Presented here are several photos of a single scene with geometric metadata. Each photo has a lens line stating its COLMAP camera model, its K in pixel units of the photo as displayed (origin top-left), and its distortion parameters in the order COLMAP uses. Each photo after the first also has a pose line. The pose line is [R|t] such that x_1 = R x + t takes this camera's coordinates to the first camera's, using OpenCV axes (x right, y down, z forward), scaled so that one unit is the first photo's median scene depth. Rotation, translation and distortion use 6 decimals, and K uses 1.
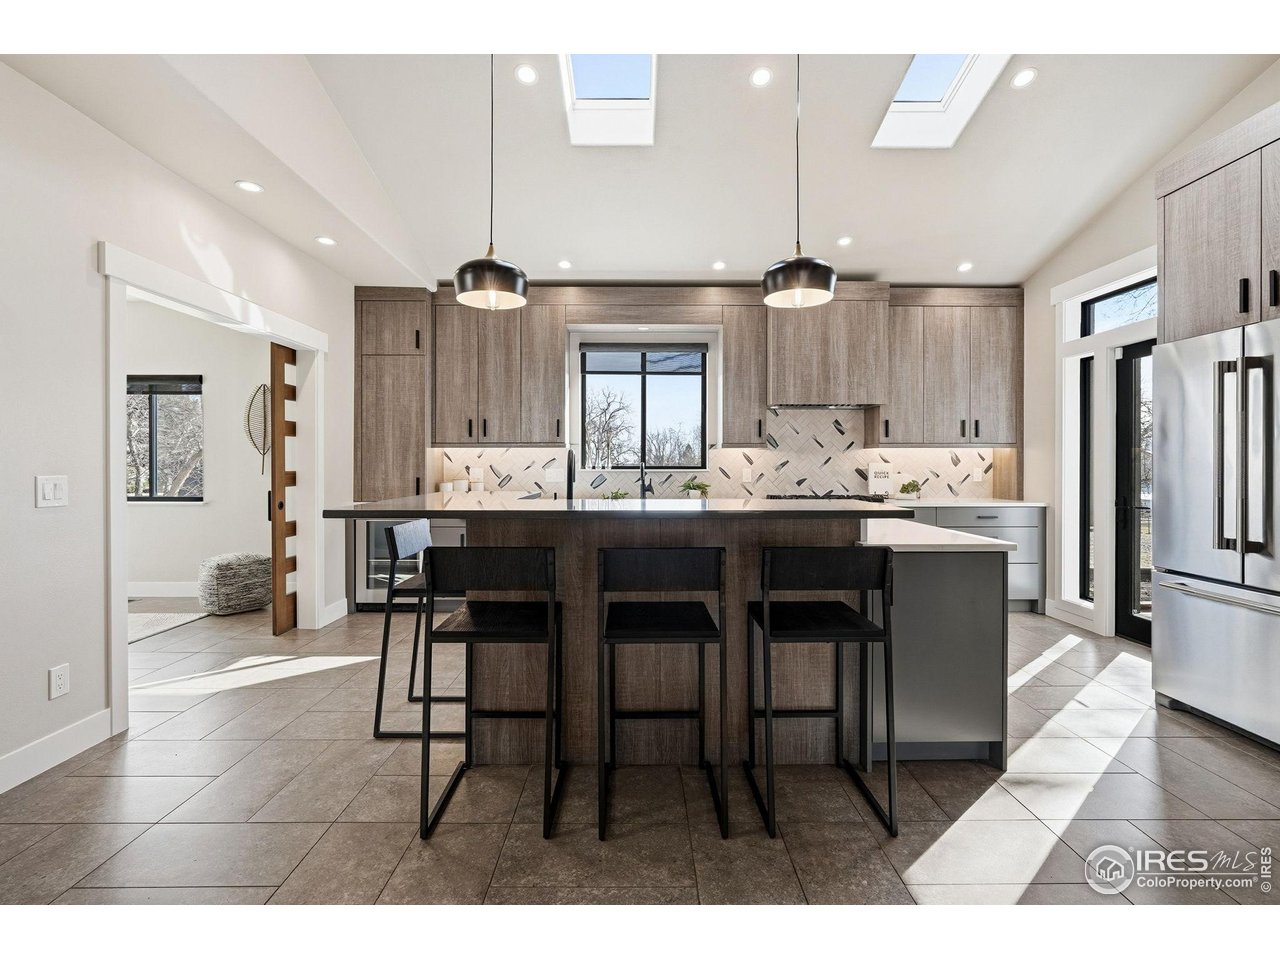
lens RADIAL K [[590.2, 0, 638.7], [0, 590.2, 465.9], [0, 0, 1]] dist [-0.008712, 0.000411]
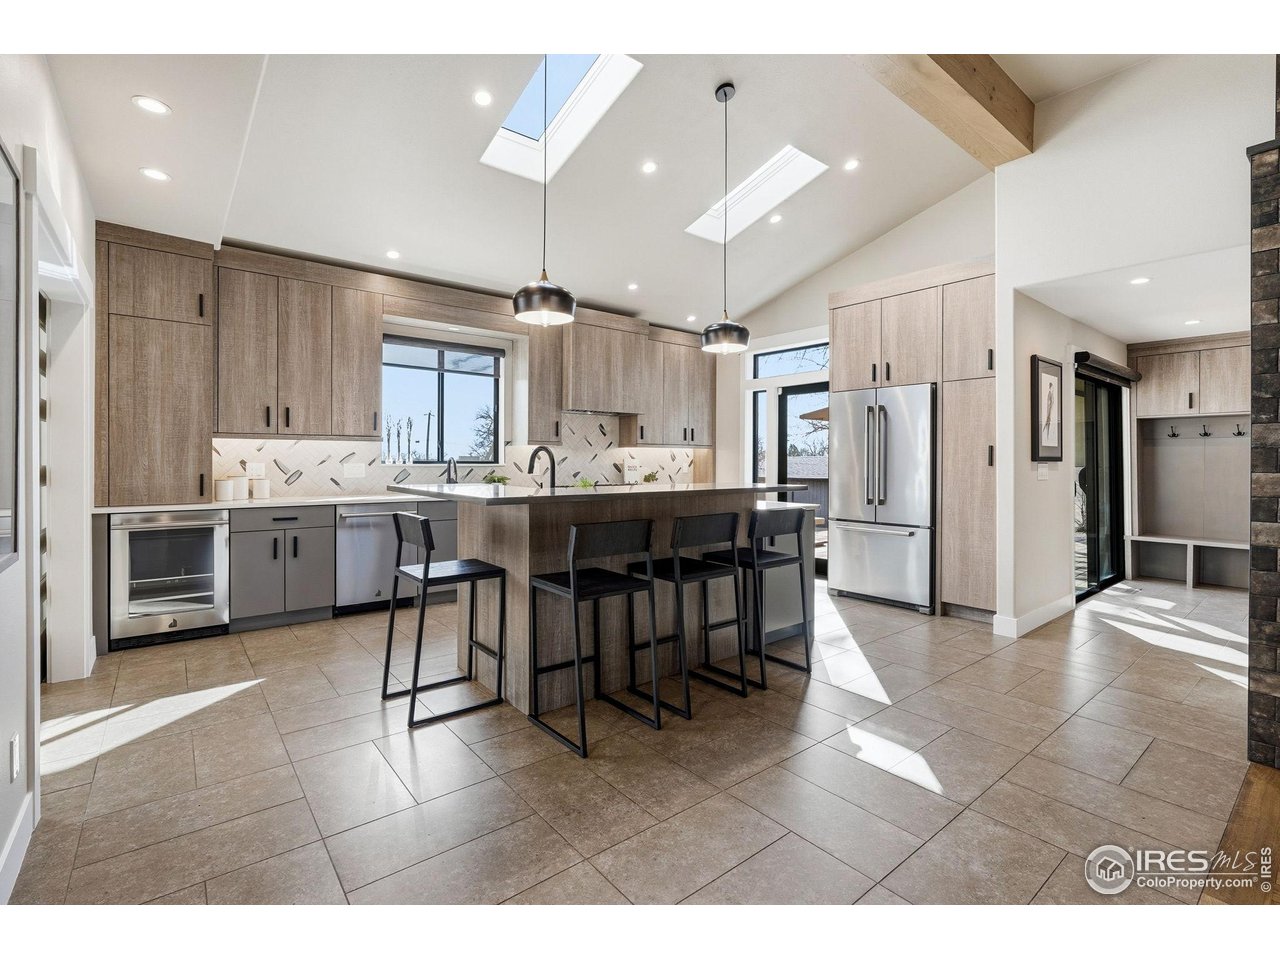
lens RADIAL K [[590.2, 0, 638.7], [0, 590.2, 465.9], [0, 0, 1]] dist [-0.008712, 0.000411]
pose [[0.780681, -0.002846, 0.624923, -0.400624], [-0.000864, 0.999984, 0.005633, 0.003041], [-0.624929, -0.004937, 0.780666, -0.017001]]
